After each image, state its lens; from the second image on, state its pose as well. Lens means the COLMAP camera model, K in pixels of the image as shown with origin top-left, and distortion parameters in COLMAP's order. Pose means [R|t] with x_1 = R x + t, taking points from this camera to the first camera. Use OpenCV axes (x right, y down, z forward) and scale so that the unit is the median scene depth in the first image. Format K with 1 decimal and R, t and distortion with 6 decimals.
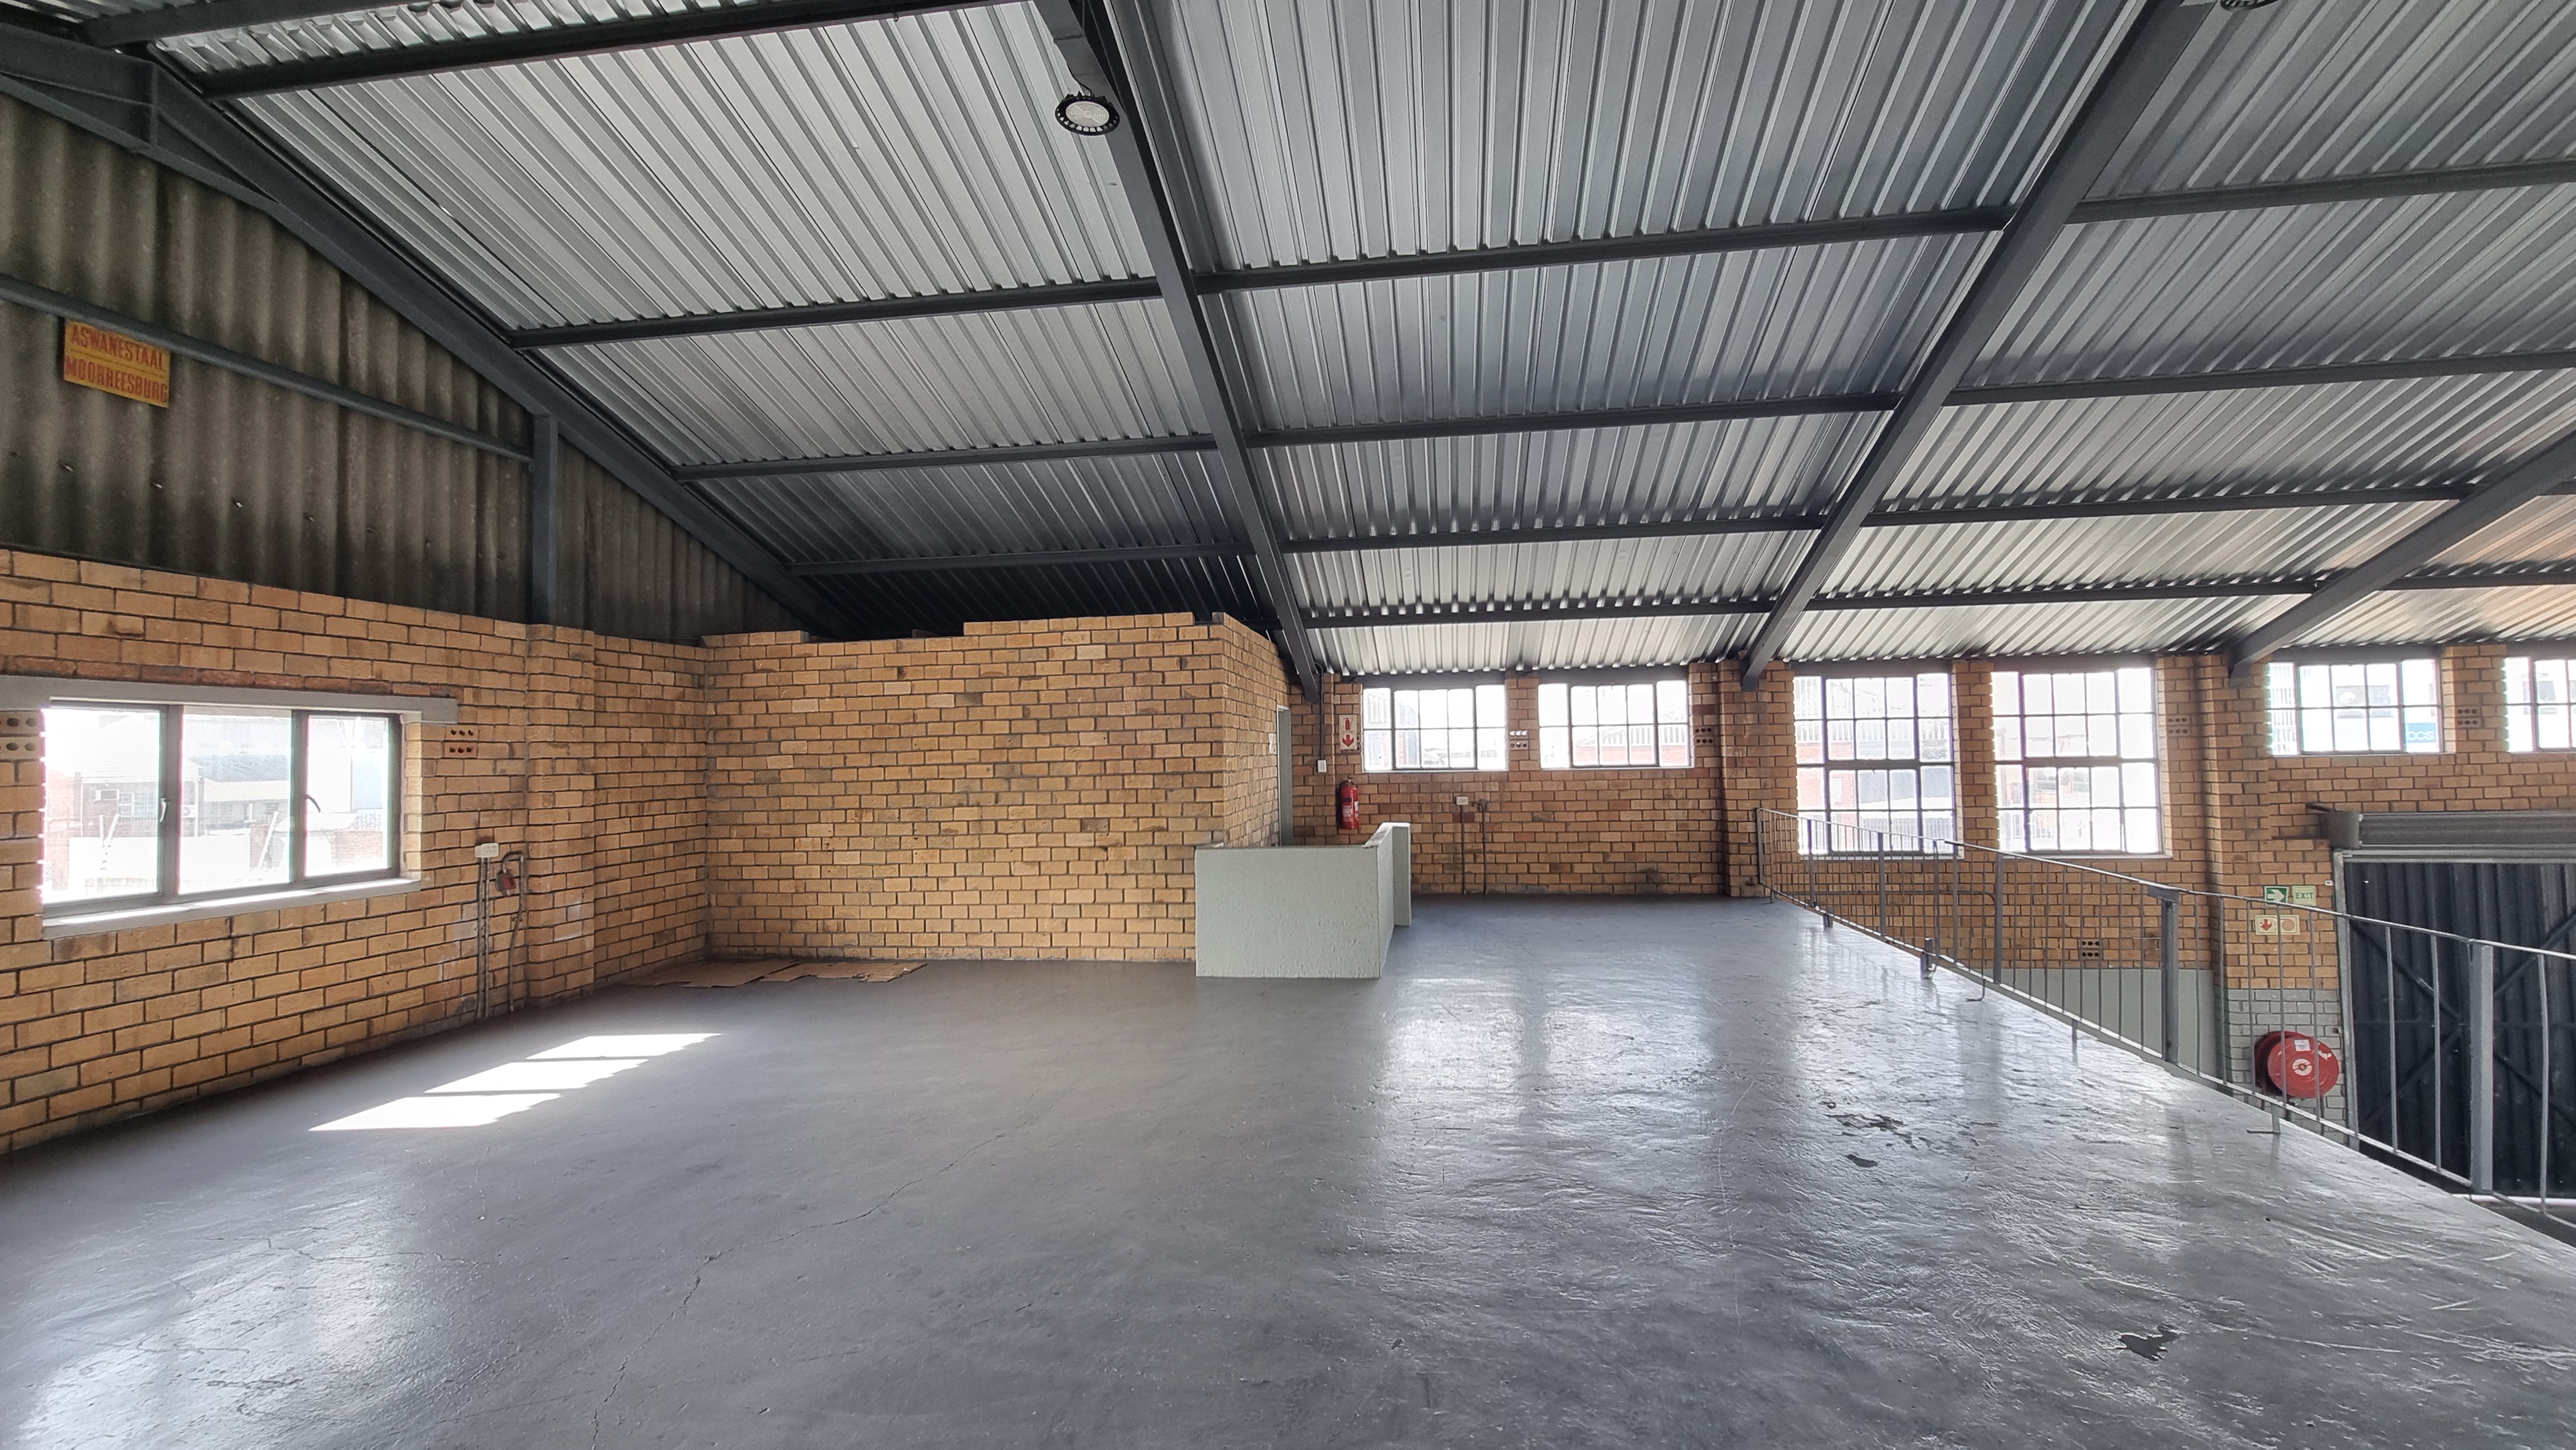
lens RADIAL K [[1060.9, 0, 1300.0], [0, 1060.9, 723.0], [0, 0, 1]] dist [-0.002341, -0.000516]
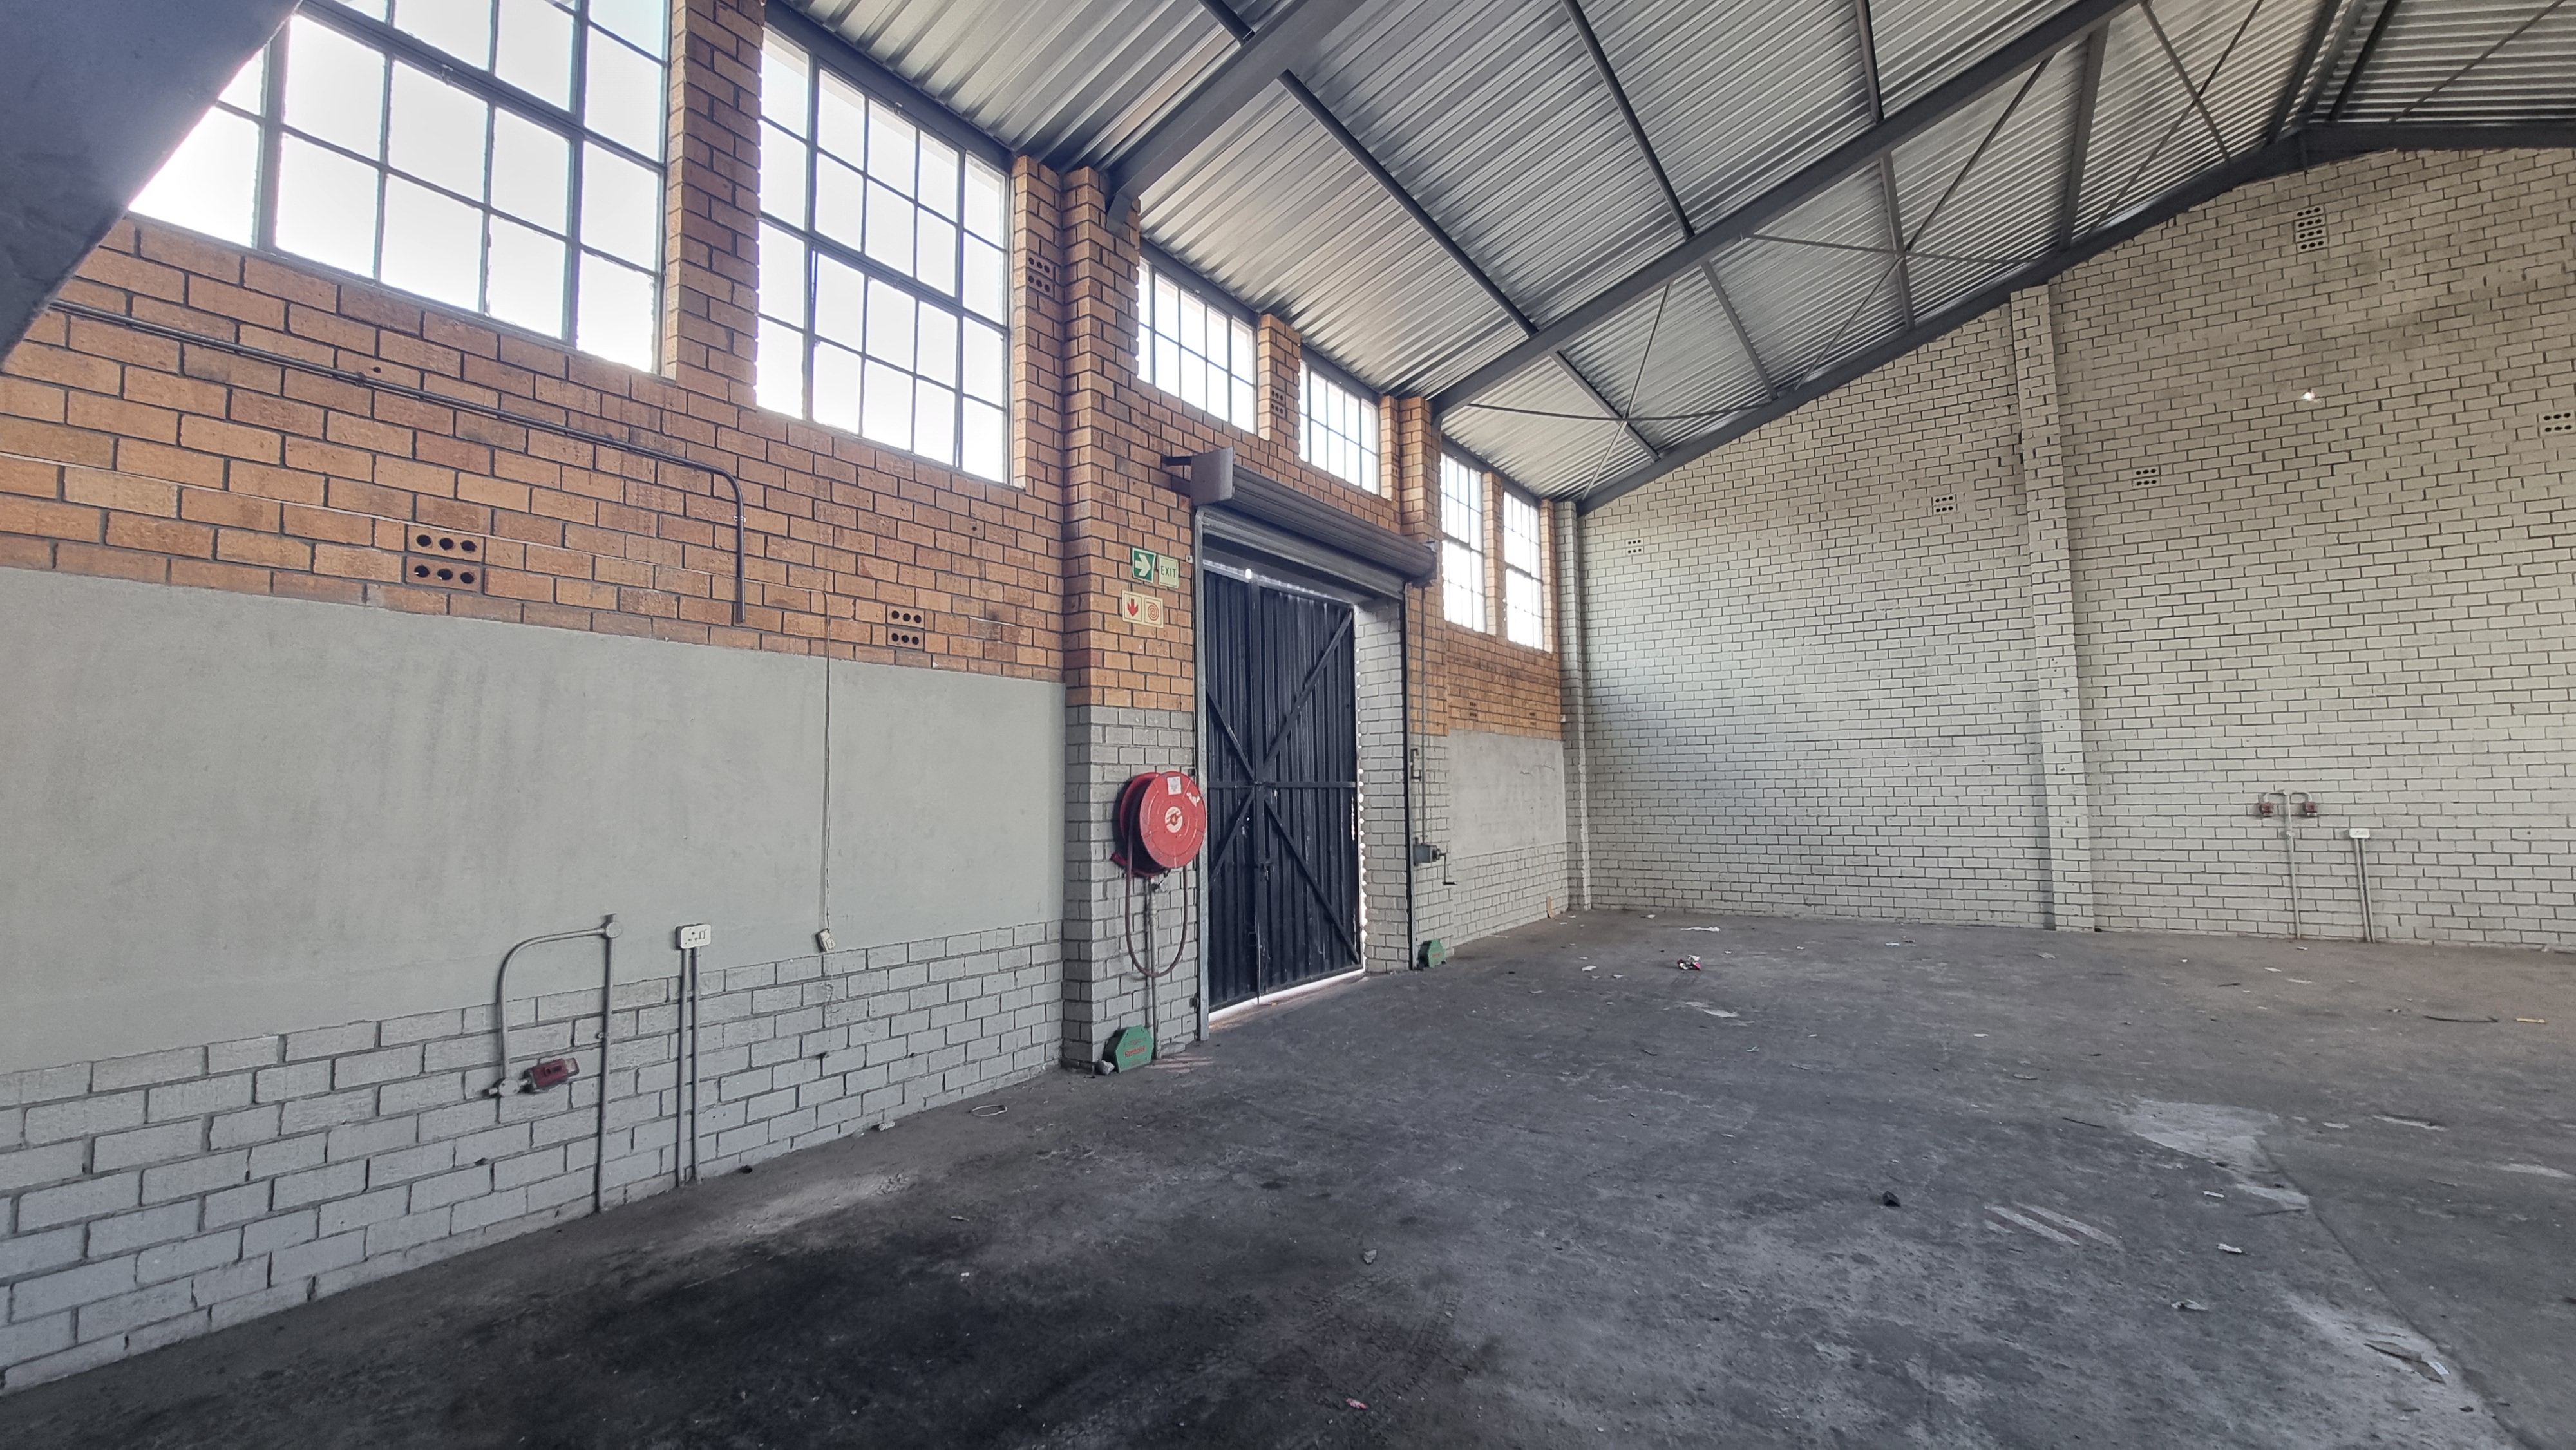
lens RADIAL K [[1061.8, 0, 1298.8], [0, 1061.8, 720.8], [0, 0, 1]] dist [-0.001685, 0.000547]
pose [[0.413096, 0.077679, 0.907369, 0.377797], [-0.026284, 0.996957, -0.073383, 0.296266], [-0.910308, 0.006465, 0.413881, 0.636523]]
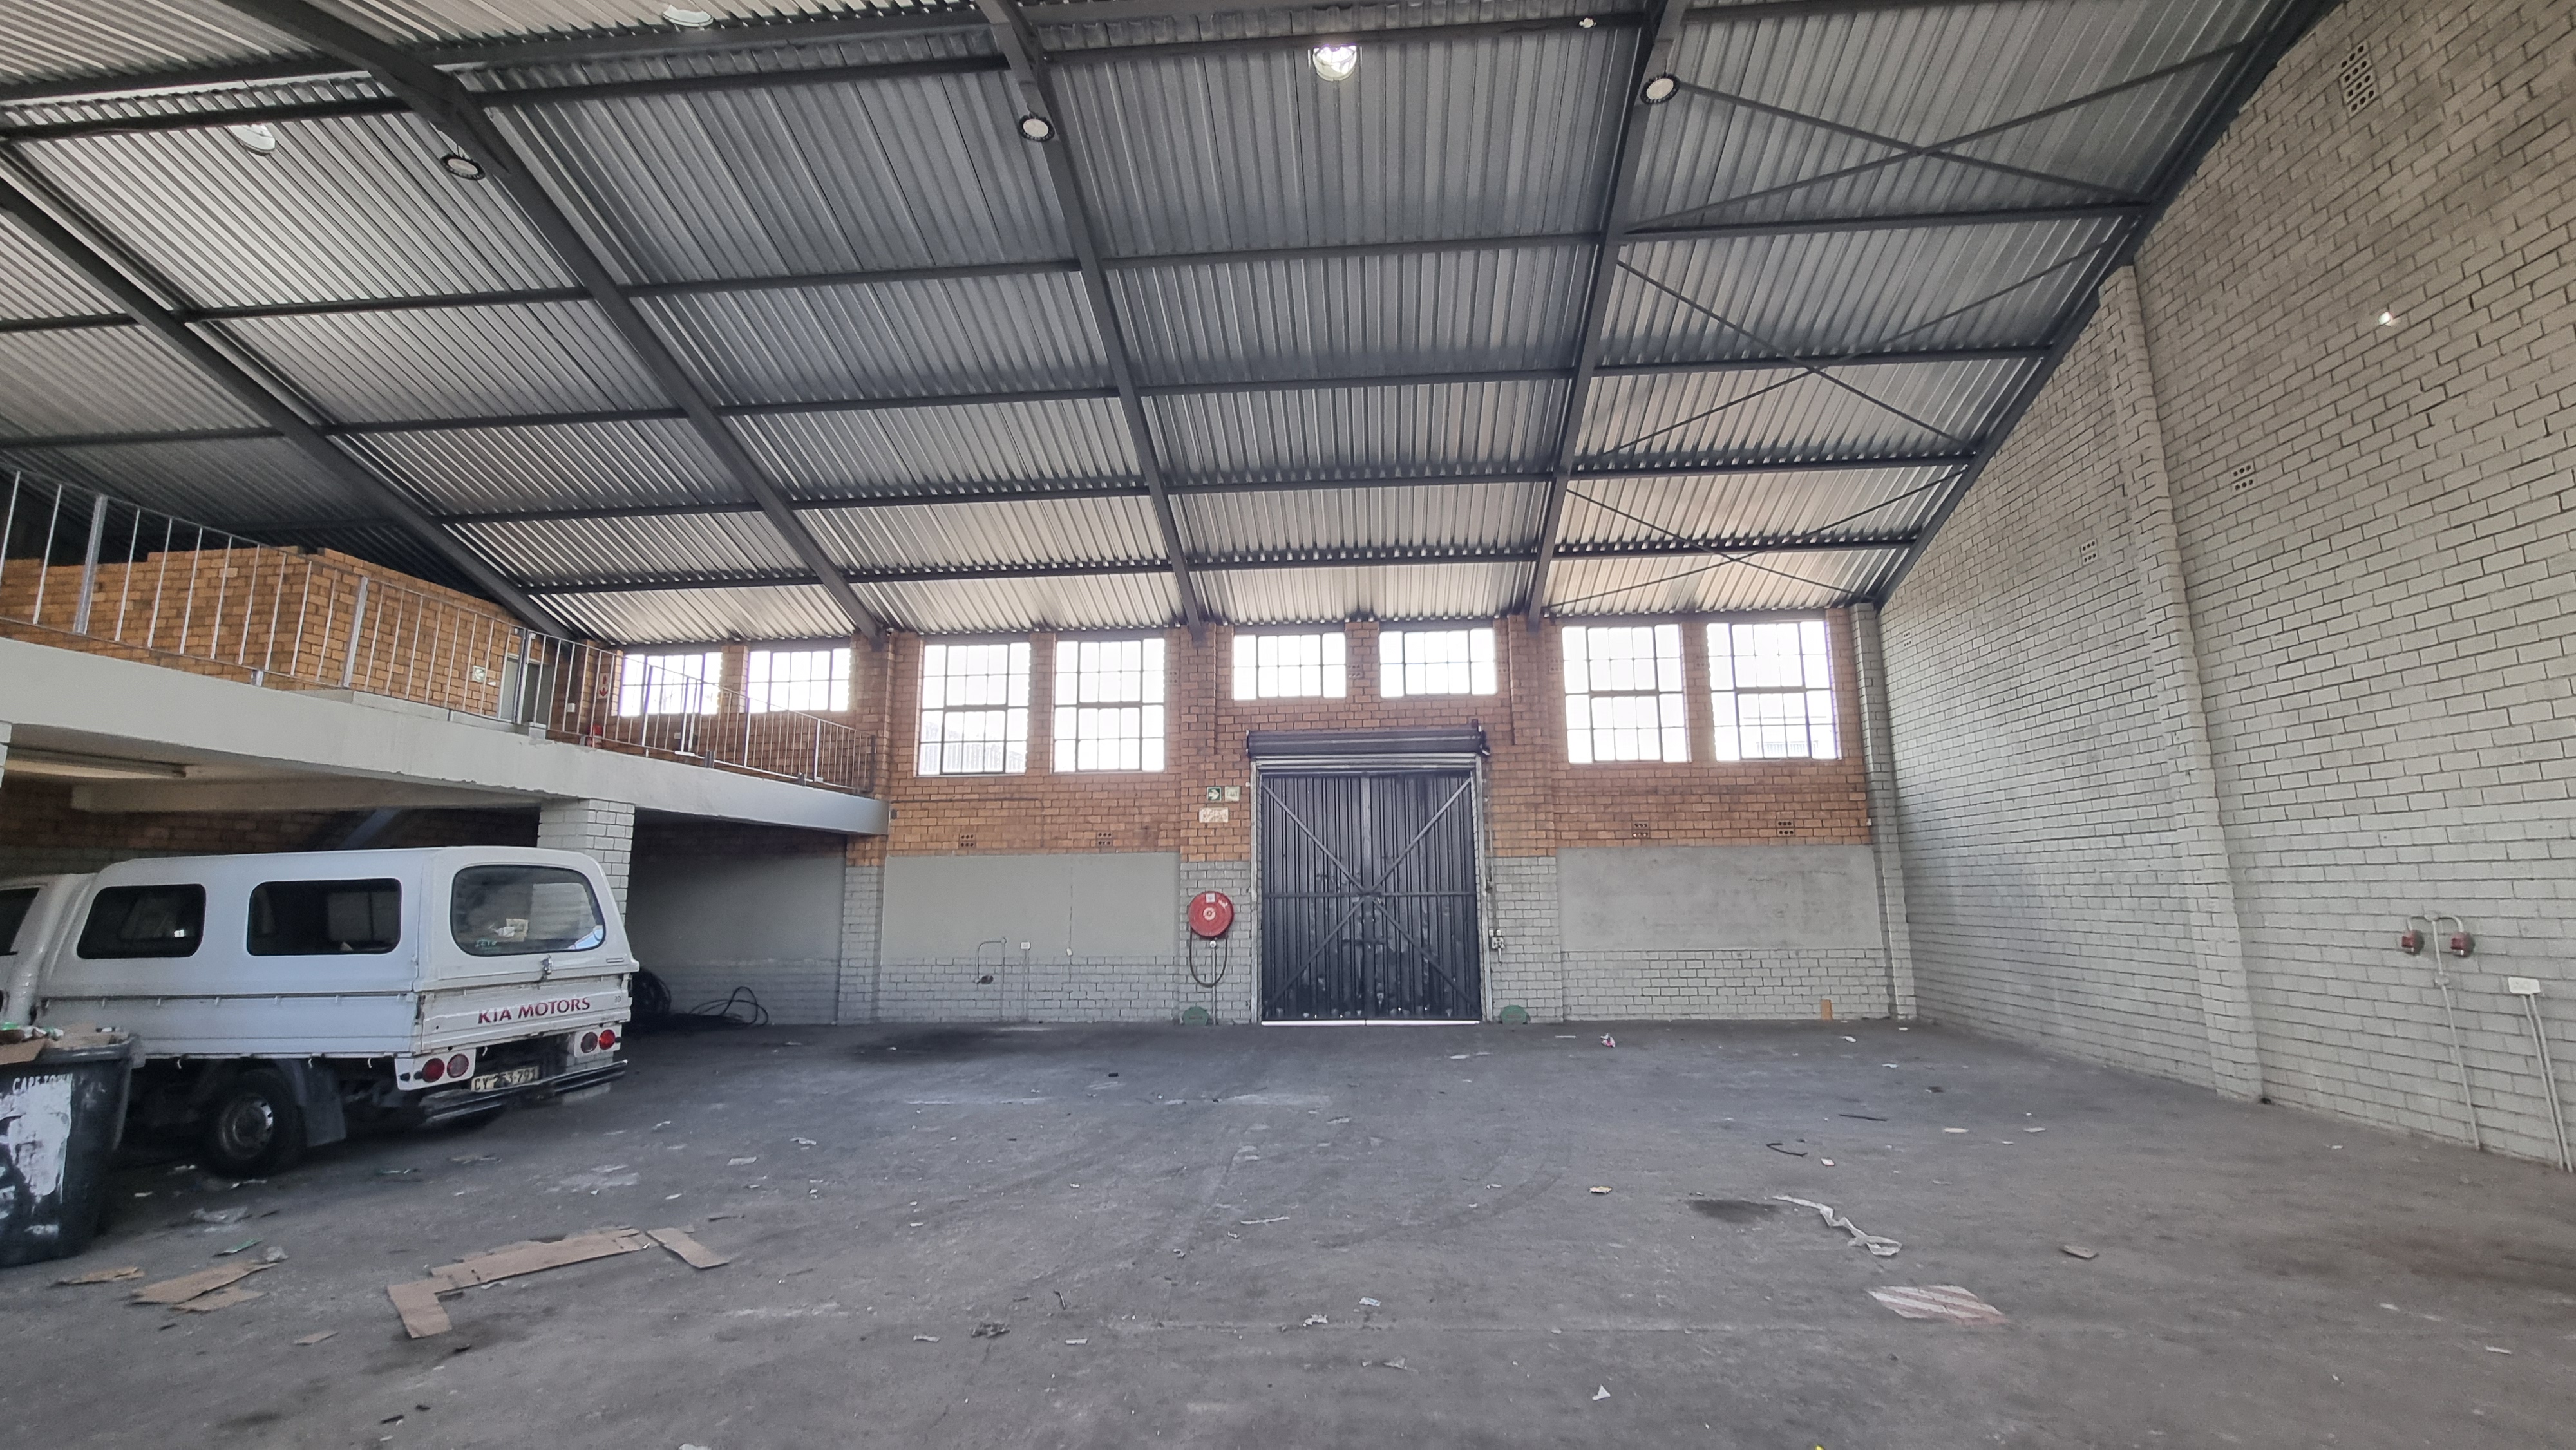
lens RADIAL K [[1060.9, 0, 1300.0], [0, 1060.9, 723.0], [0, 0, 1]] dist [-0.002341, -0.000516]
pose [[0.997824, 0.019153, 0.063098, 0.927366], [-0.011191, 0.992195, -0.124195, 0.237325], [-0.064985, 0.123219, 0.990250, -0.389462]]
